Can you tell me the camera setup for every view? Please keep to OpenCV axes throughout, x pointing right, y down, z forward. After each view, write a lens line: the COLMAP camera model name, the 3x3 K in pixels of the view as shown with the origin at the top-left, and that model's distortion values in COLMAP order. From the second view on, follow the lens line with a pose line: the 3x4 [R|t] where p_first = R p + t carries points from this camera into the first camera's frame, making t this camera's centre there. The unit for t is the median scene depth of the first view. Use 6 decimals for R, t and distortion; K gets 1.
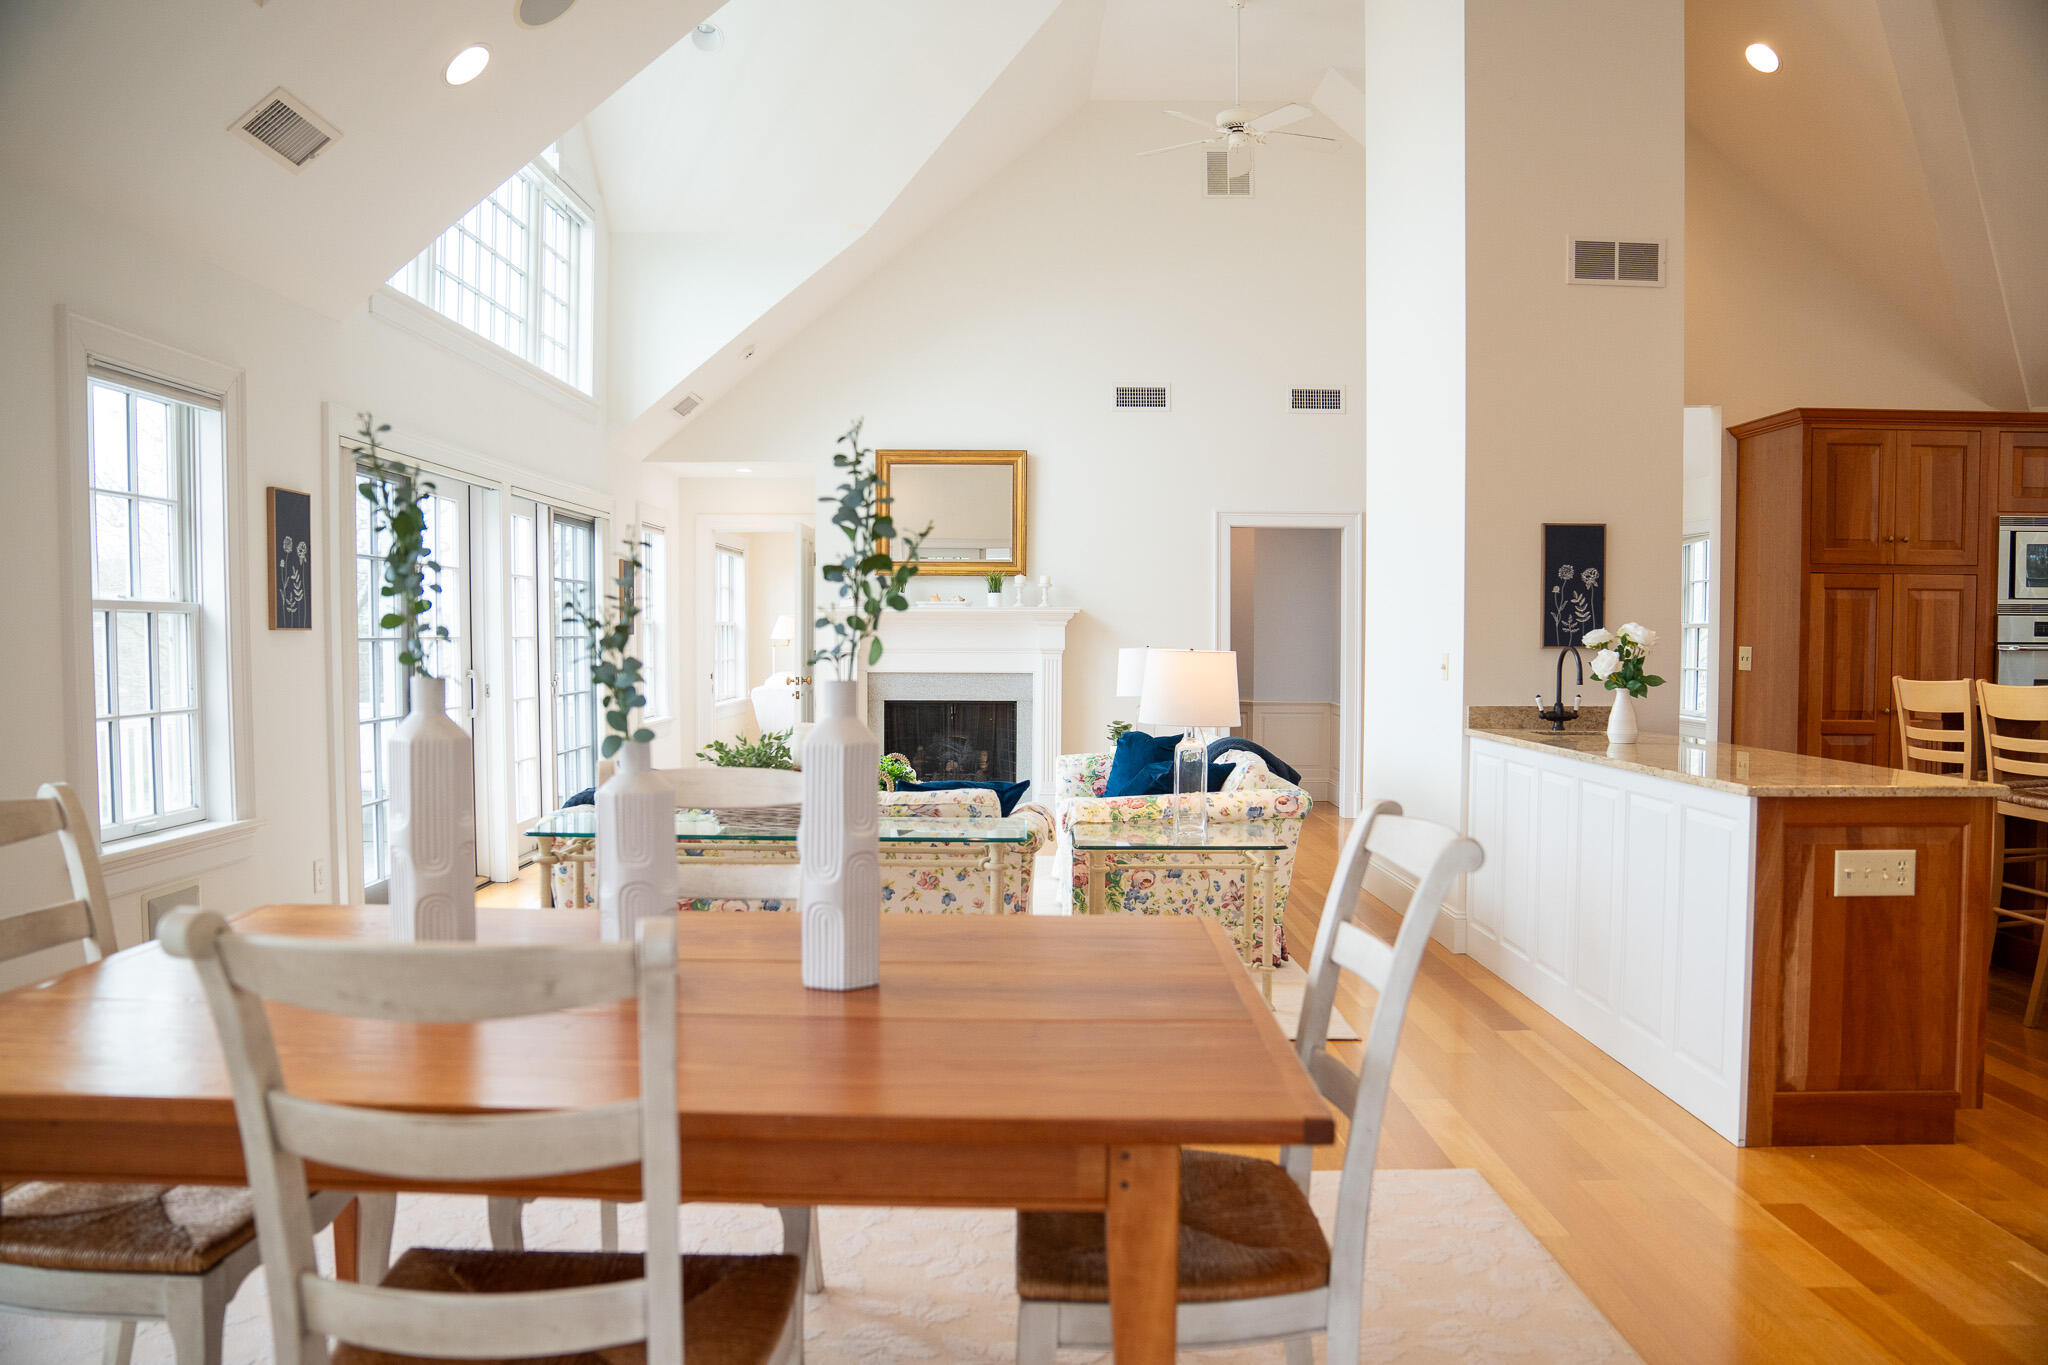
lens RADIAL K [[1446.8, 0, 1000.0], [0, 1446.8, 693.1], [0, 0, 1]] dist [-0.141549, 0.107059]
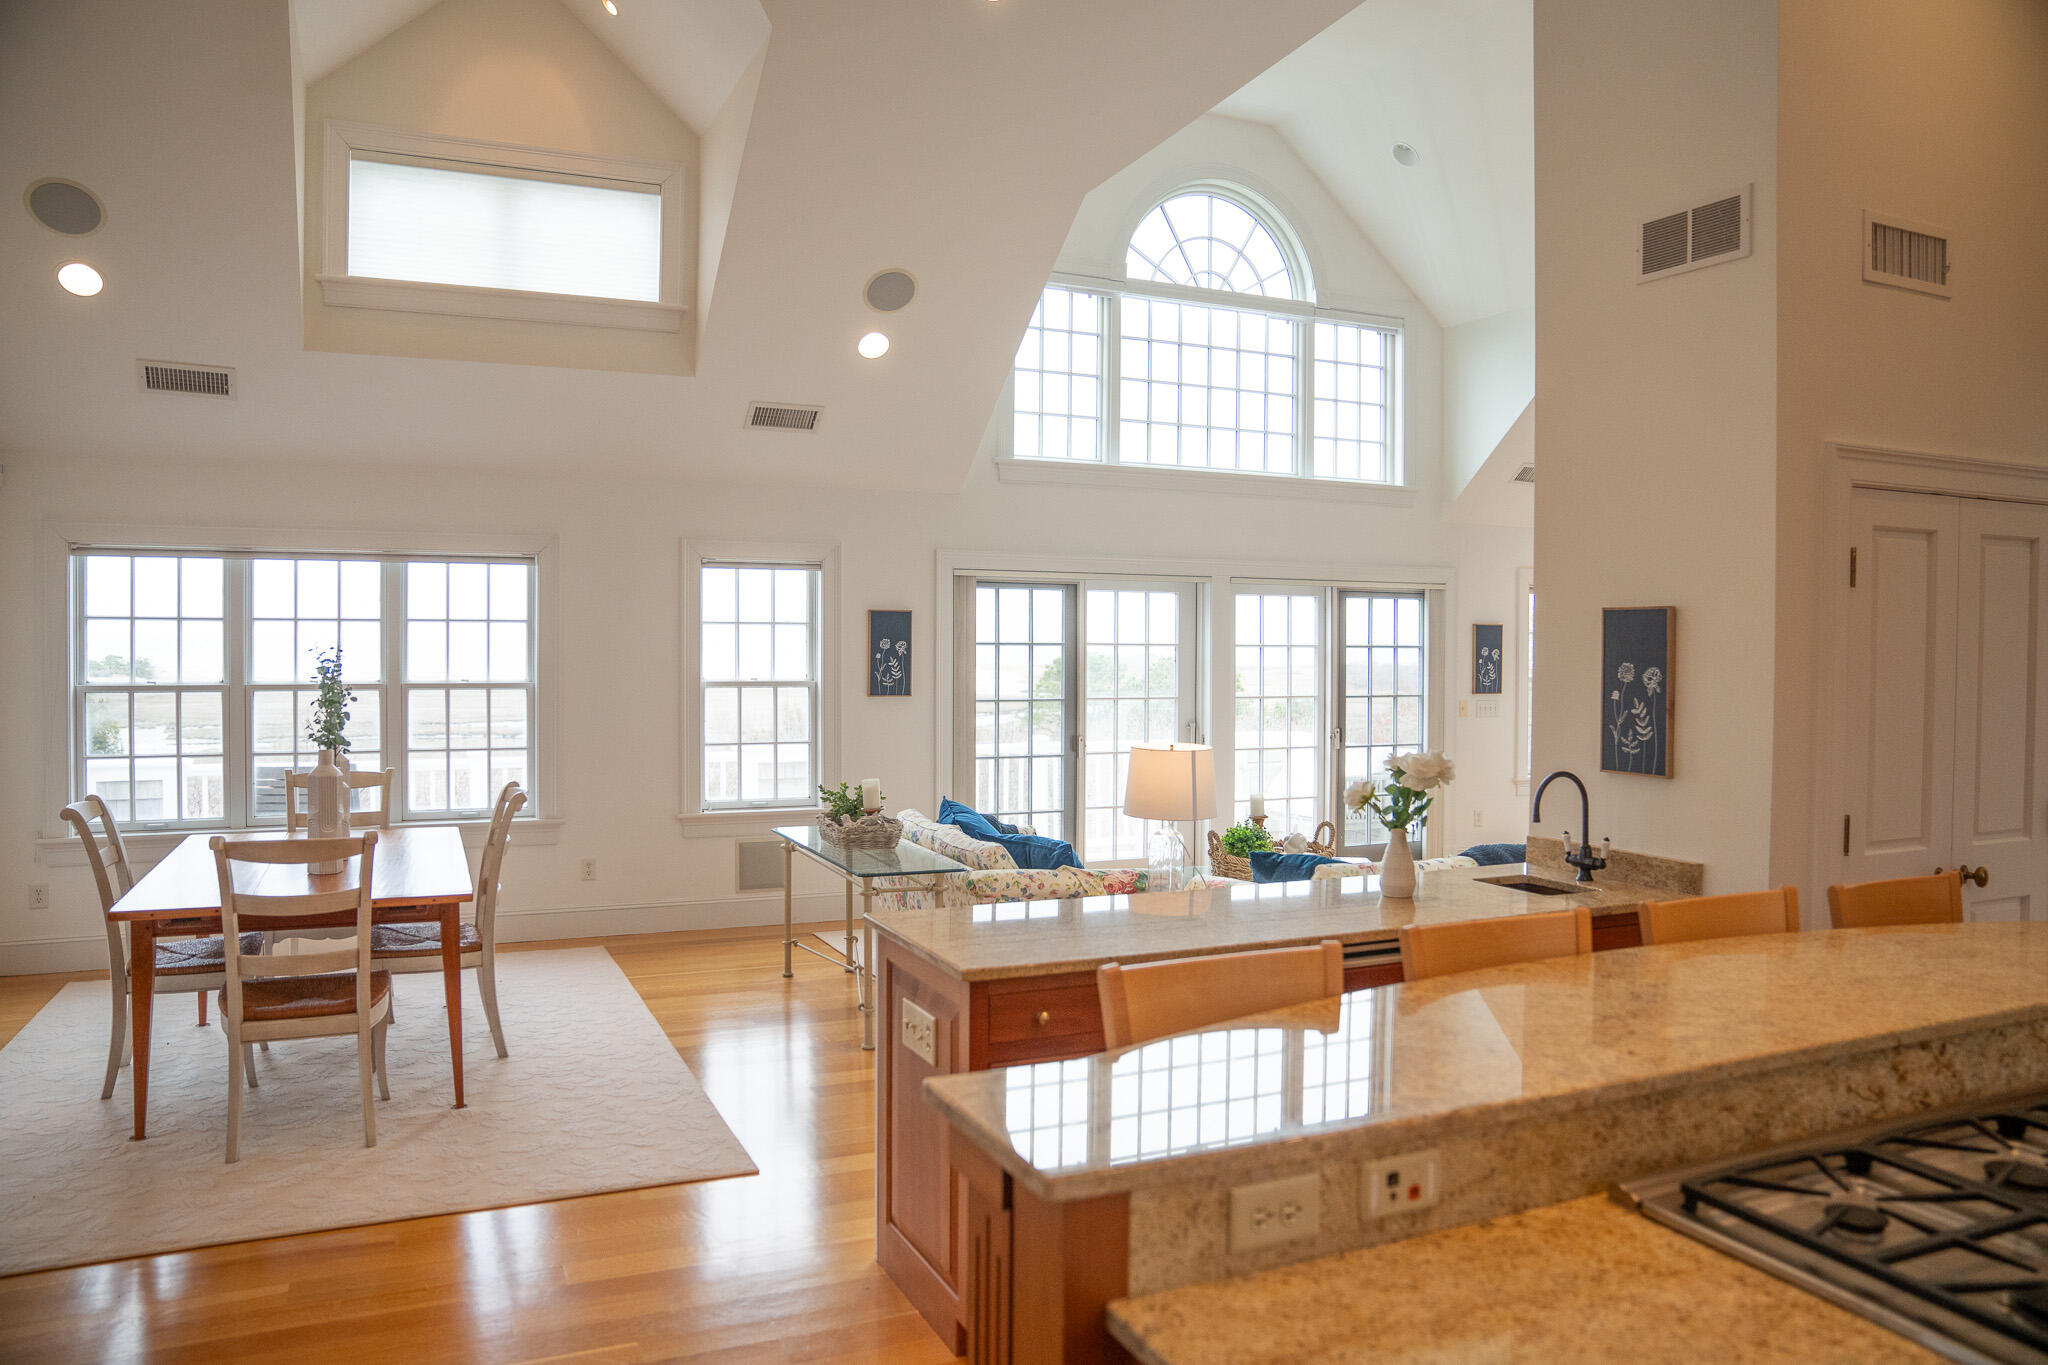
lens RADIAL K [[1434.6, 0, 1016.0], [0, 1434.6, 682.9], [0, 0, 1]] dist [-0.131754, 0.094212]
pose [[0.403146, 0.026488, -0.914752, 0.821530], [-0.044429, 0.998969, 0.009346, -0.062742], [0.914057, 0.036873, 0.403907, 0.353706]]
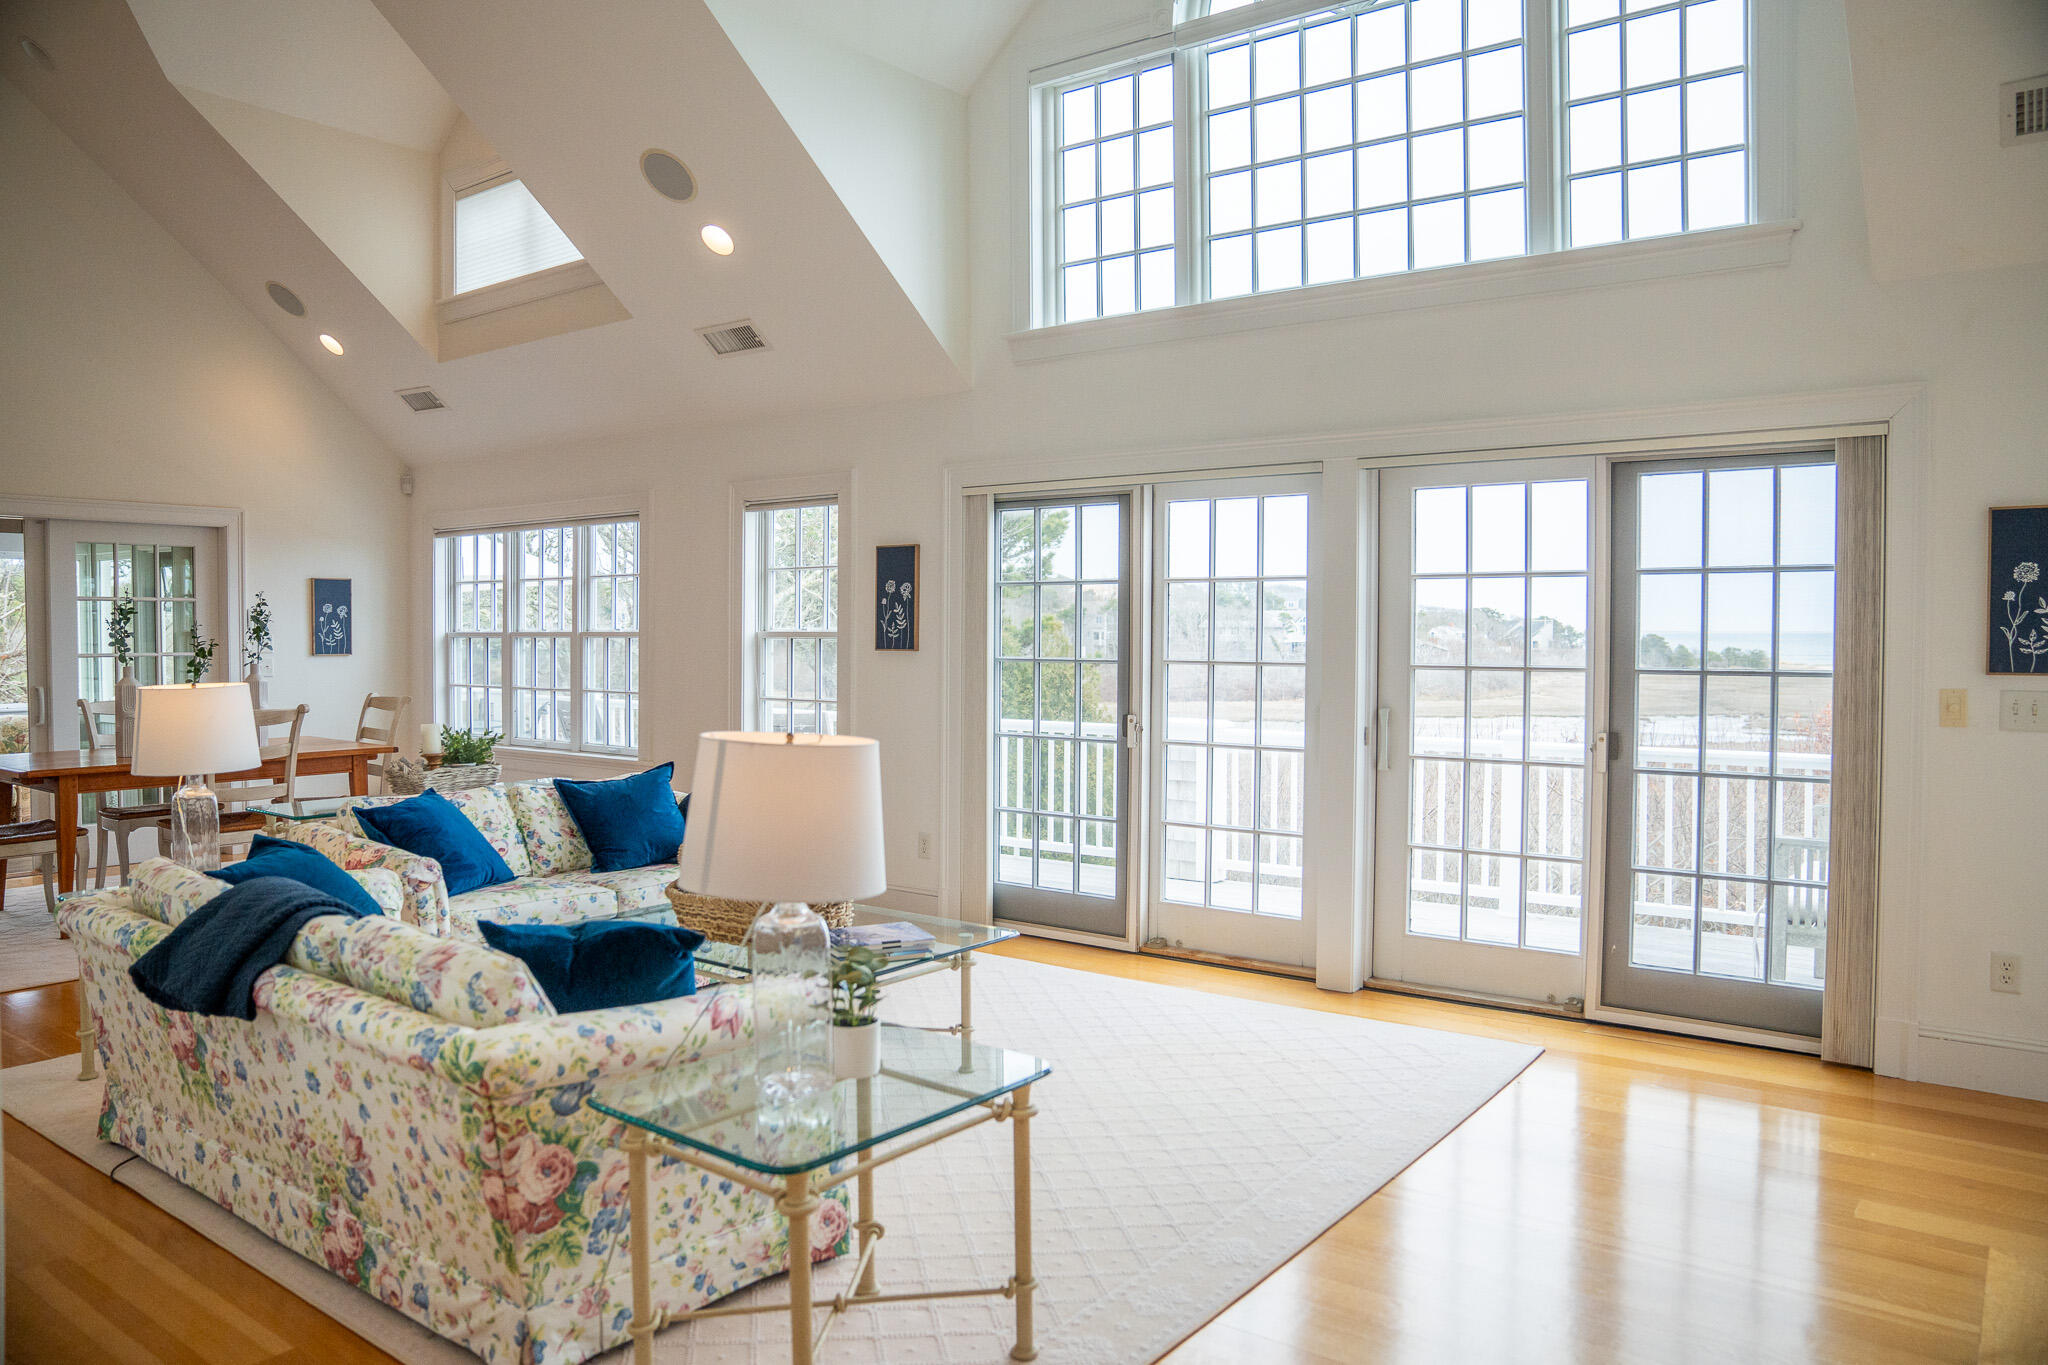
lens RADIAL K [[1402.2, 0, 1020.3], [0, 1402.2, 651.0], [0, 0, 1]] dist [-0.130381, 0.099355]
pose [[-0.607227, 0.024961, -0.794136, 0.364721], [-0.029114, 0.998136, 0.053634, -0.091011], [0.793995, 0.055689, -0.605369, 1.450318]]
